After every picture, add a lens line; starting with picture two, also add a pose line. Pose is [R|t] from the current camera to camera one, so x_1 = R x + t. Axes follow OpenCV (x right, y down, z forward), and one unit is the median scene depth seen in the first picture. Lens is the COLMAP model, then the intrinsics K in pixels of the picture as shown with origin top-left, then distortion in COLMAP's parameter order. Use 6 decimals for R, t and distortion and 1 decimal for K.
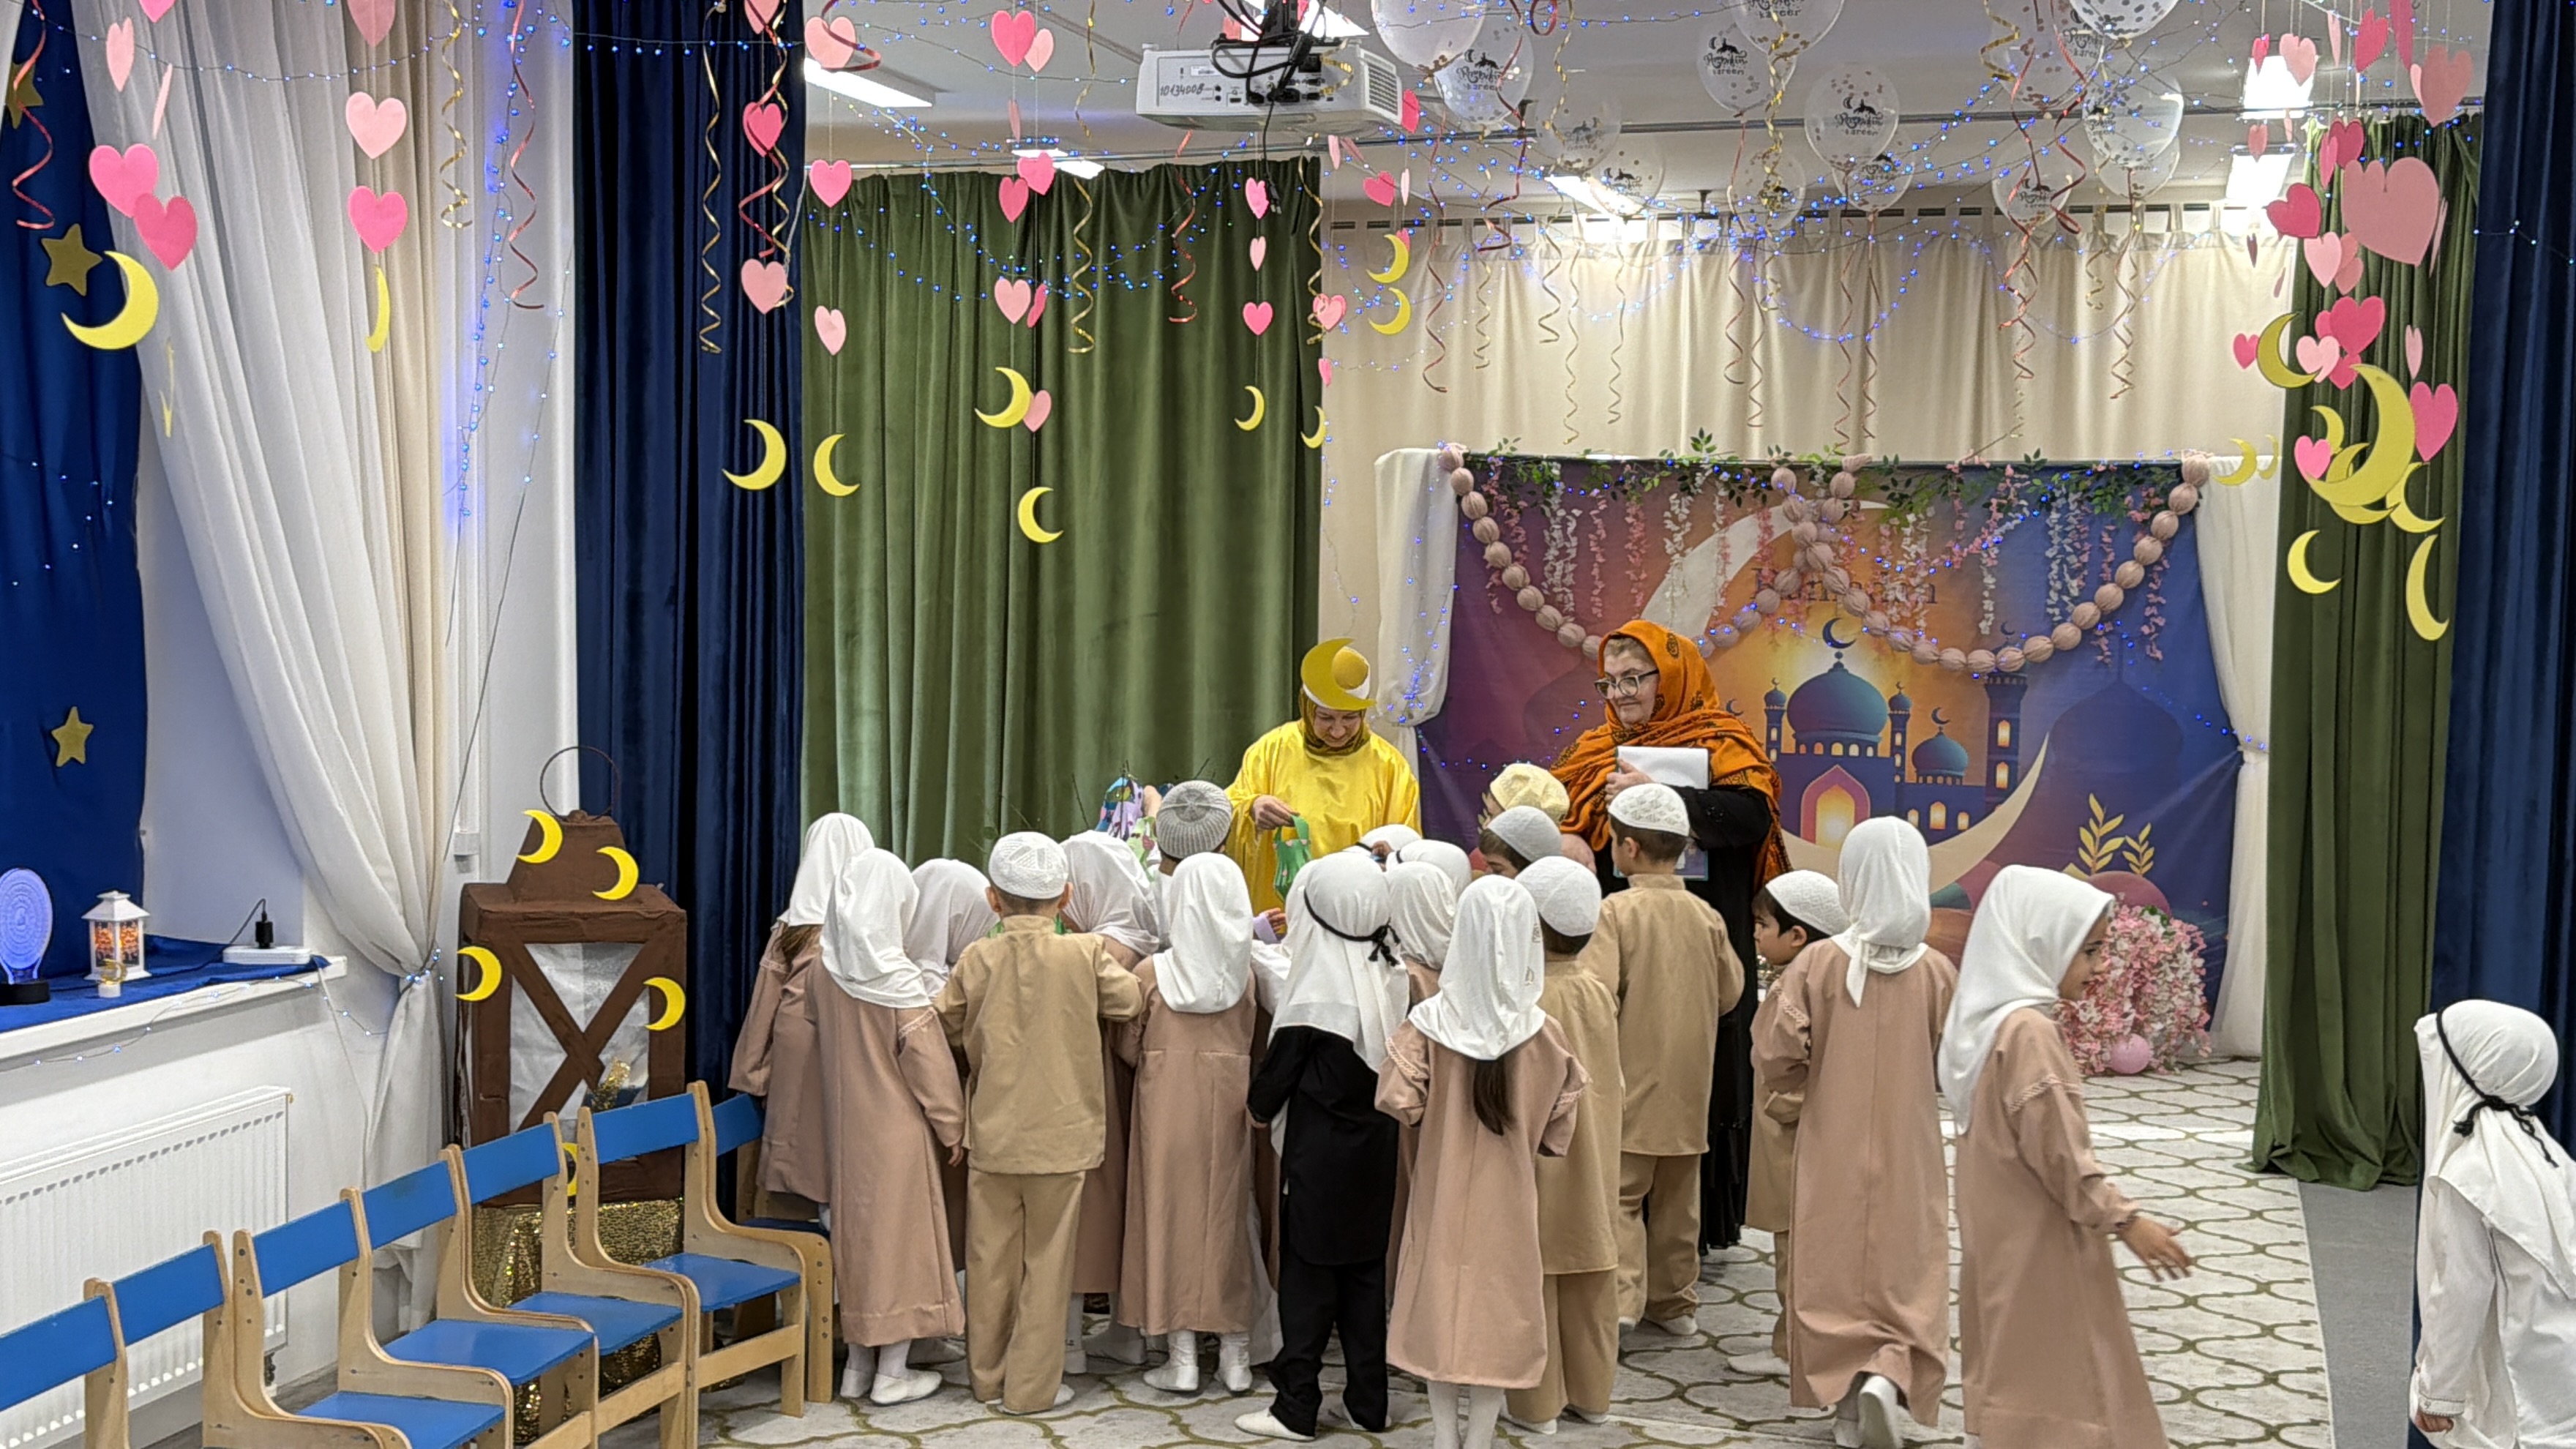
lens RADIAL K [[2945.7, 0, 1225.3], [0, 2945.7, 752.0], [0, 0, 1]] dist [0.188954, -0.355338]
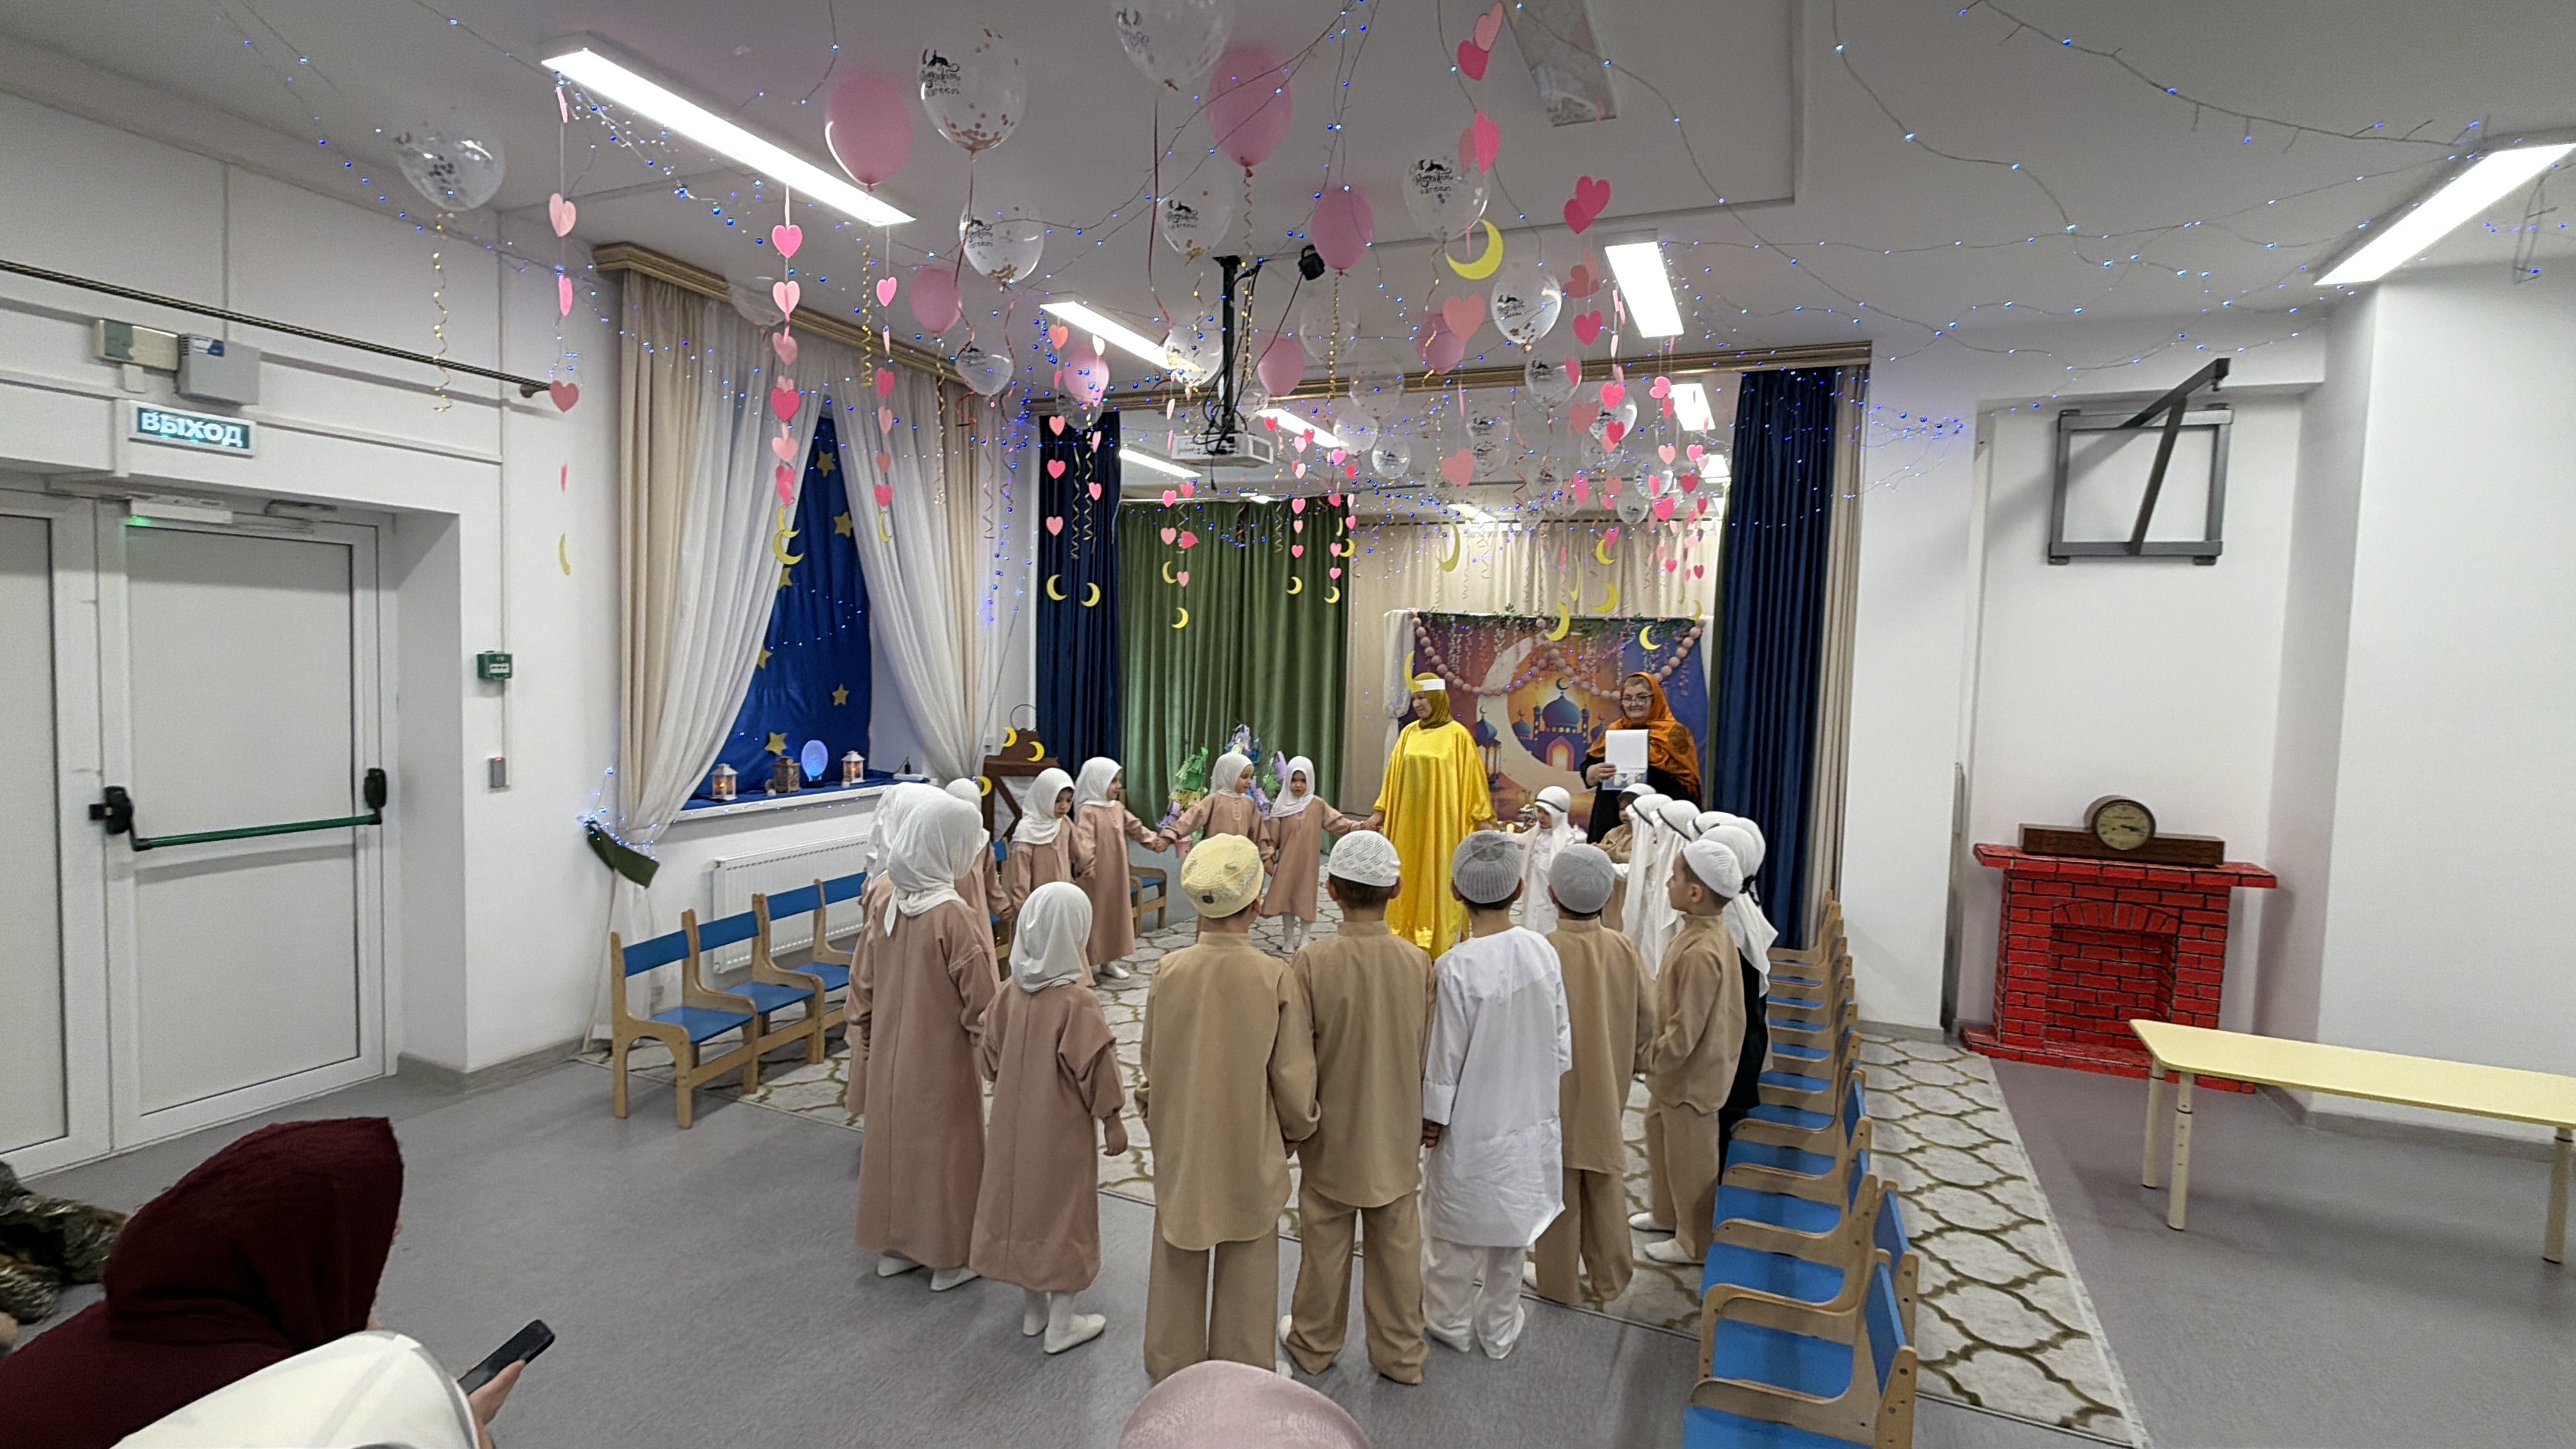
lens RADIAL K [[1176.6, 0, 1288.0], [0, 1176.6, 724.5], [0, 0, 1]] dist [0.000424, 0.000297]
pose [[0.995189, 0.018247, -0.096259, 0.073560], [-0.020114, 0.999627, -0.018467, 0.018615], [0.095886, 0.020314, 0.995185, -0.024260]]
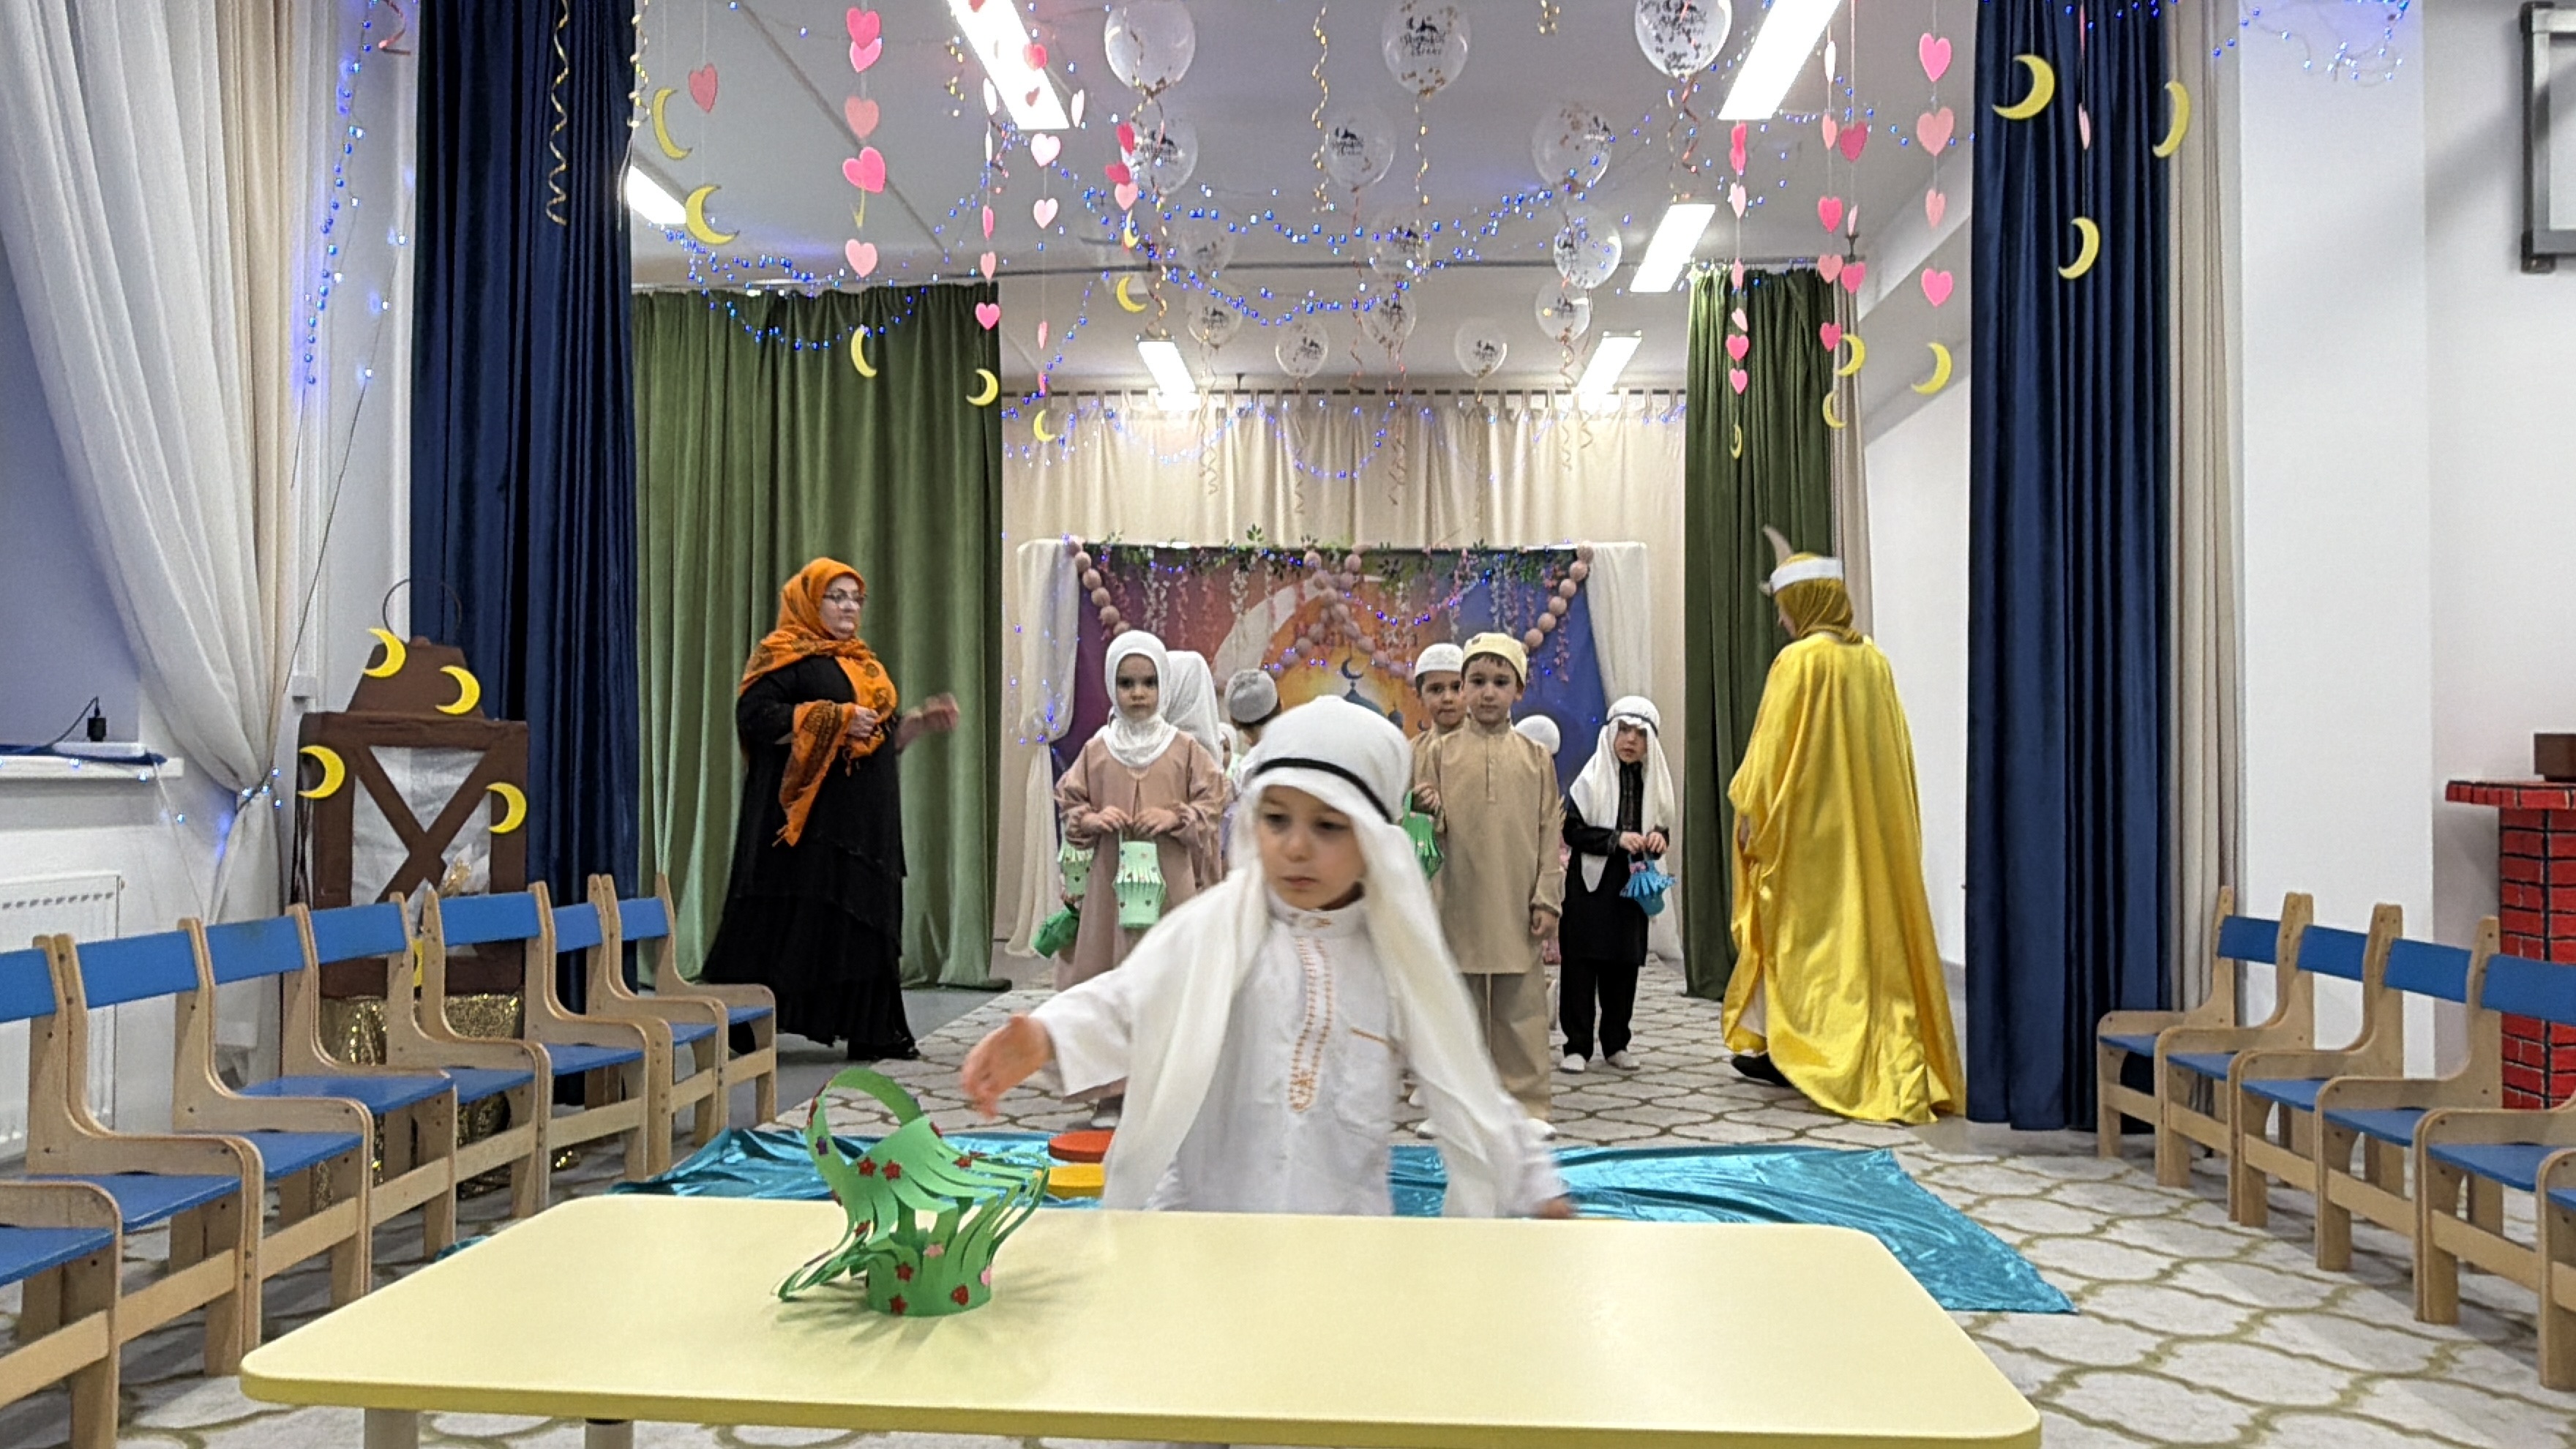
lens RADIAL K [[1863.6, 0, 1283.6], [0, 1863.6, 737.0], [0, 0, 1]] dist [-0.003219, 0.006560]
pose [[0.967854, -0.006670, 0.251425, -0.050352], [0.030891, 0.995232, -0.092514, 0.076453], [-0.249609, 0.097307, 0.963445, 0.162376]]
